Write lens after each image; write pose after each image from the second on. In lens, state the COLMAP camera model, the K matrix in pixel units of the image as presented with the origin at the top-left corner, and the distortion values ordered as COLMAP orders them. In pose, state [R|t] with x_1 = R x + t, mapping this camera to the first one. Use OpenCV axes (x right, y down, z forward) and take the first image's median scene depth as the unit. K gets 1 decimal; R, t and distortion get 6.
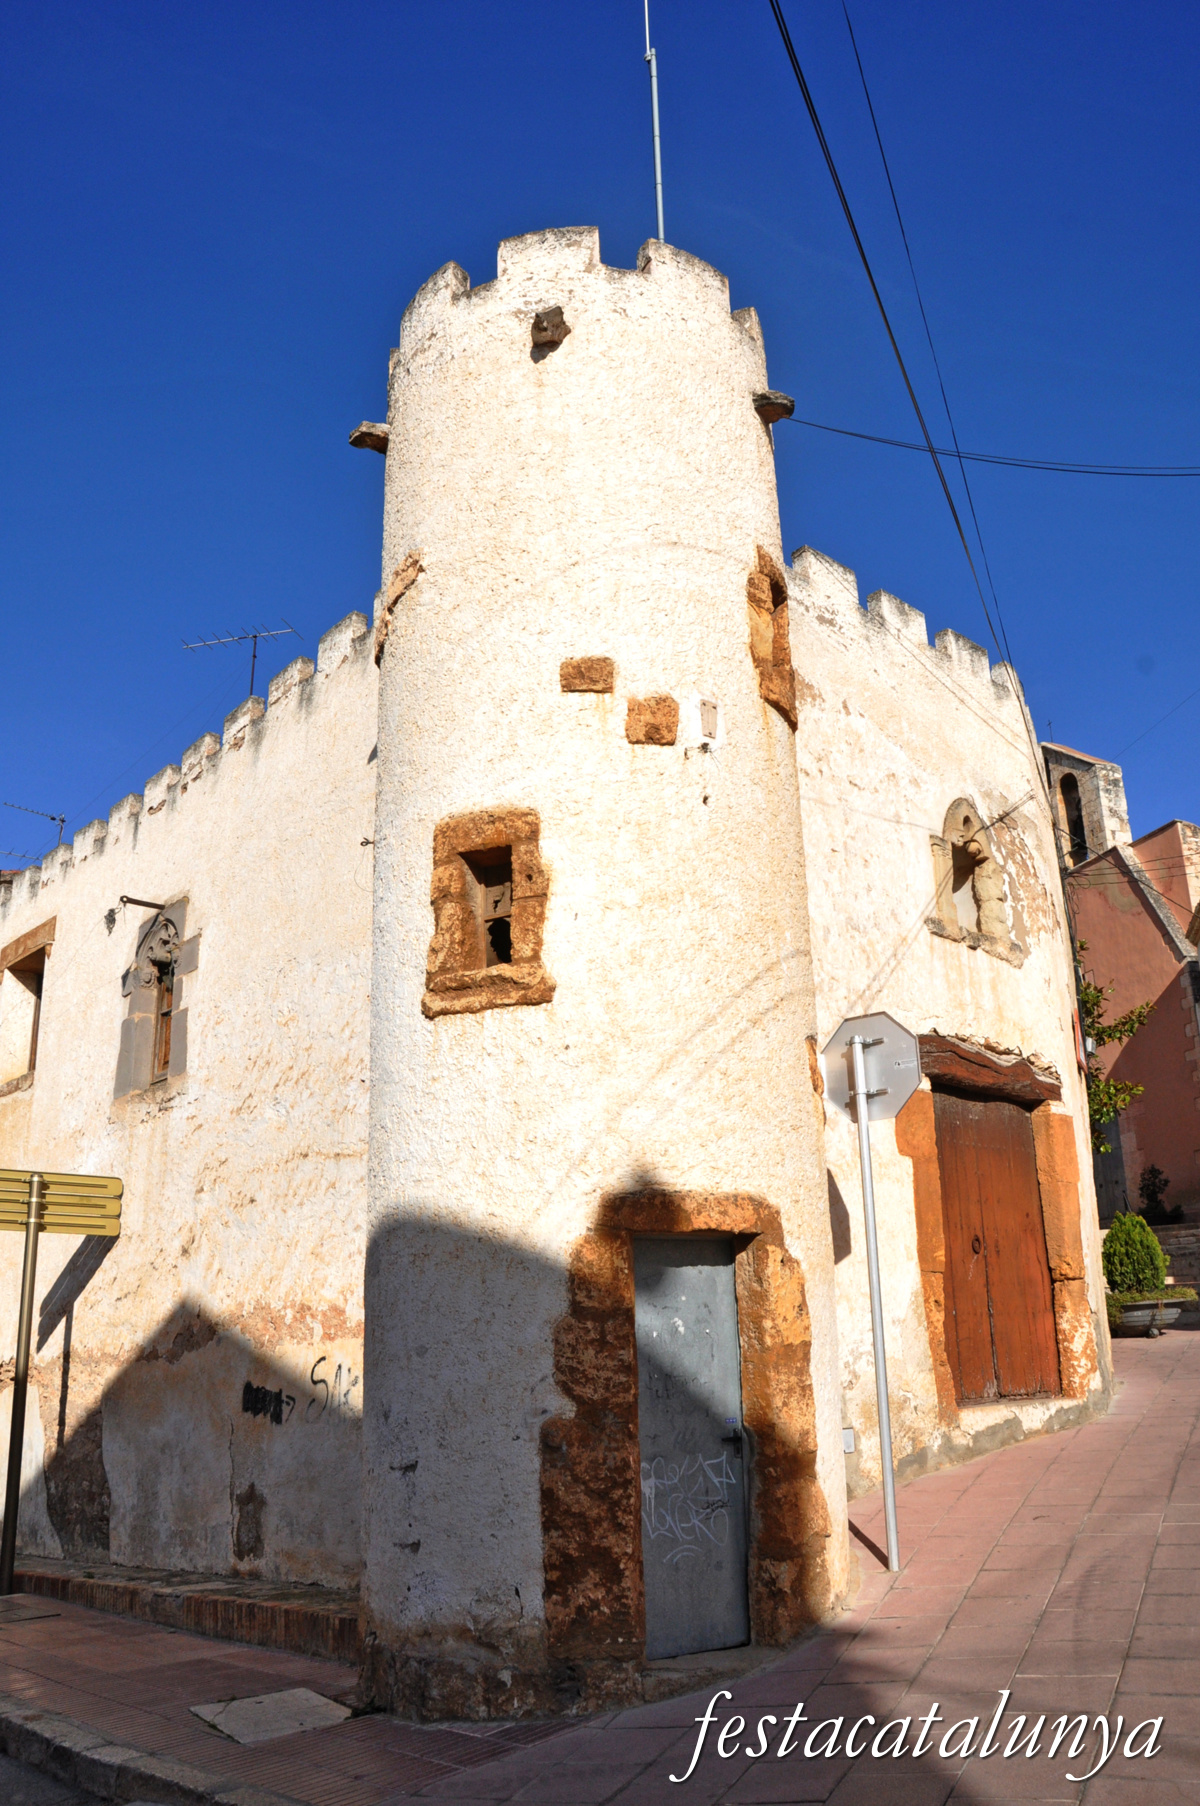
lens RADIAL K [[1410.8, 0, 600.0], [0, 1410.8, 903.0], [0, 0, 1]] dist [-0.152121, 0.093013]
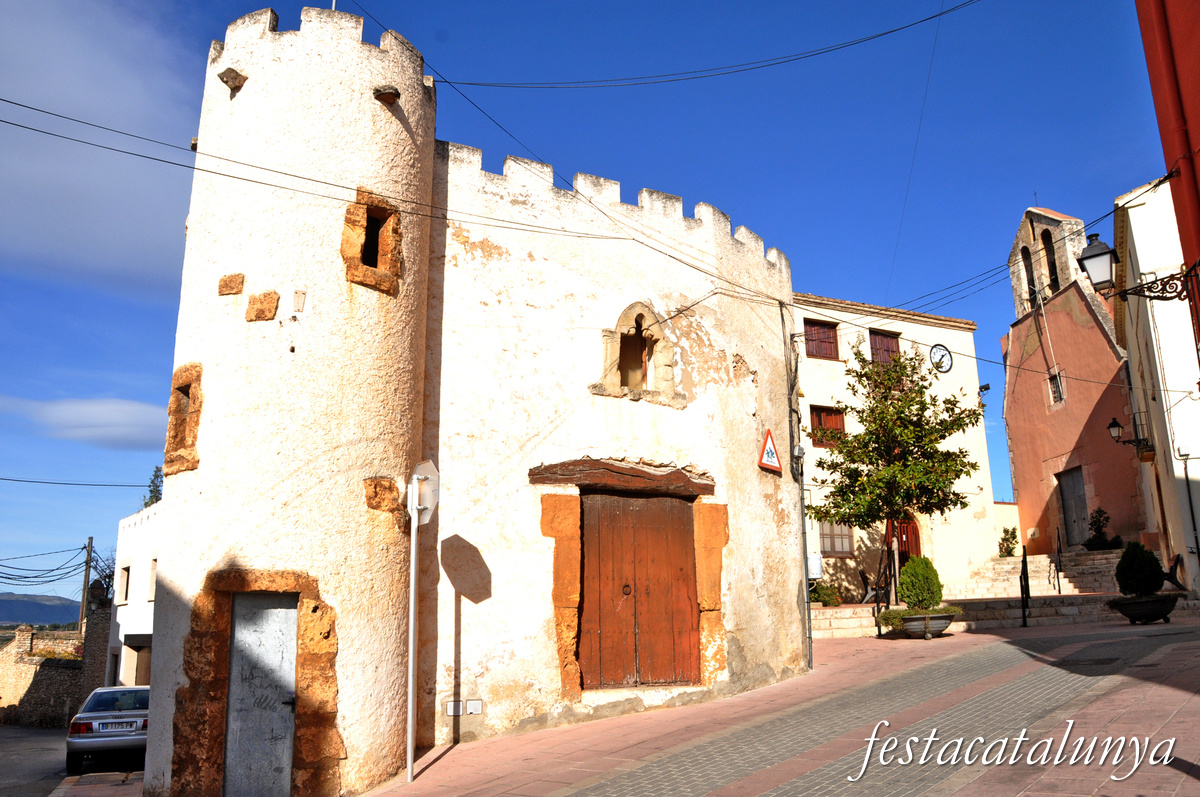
lens RADIAL K [[937.4, 0, 601.6], [0, 937.4, 417.3], [0, 0, 1]] dist [-0.152121, 0.093013]
pose [[0.966240, -0.051104, -0.252524, 0.551539], [0.072971, 0.994280, 0.077995, -0.037023], [0.247093, -0.093789, 0.964442, -0.023212]]
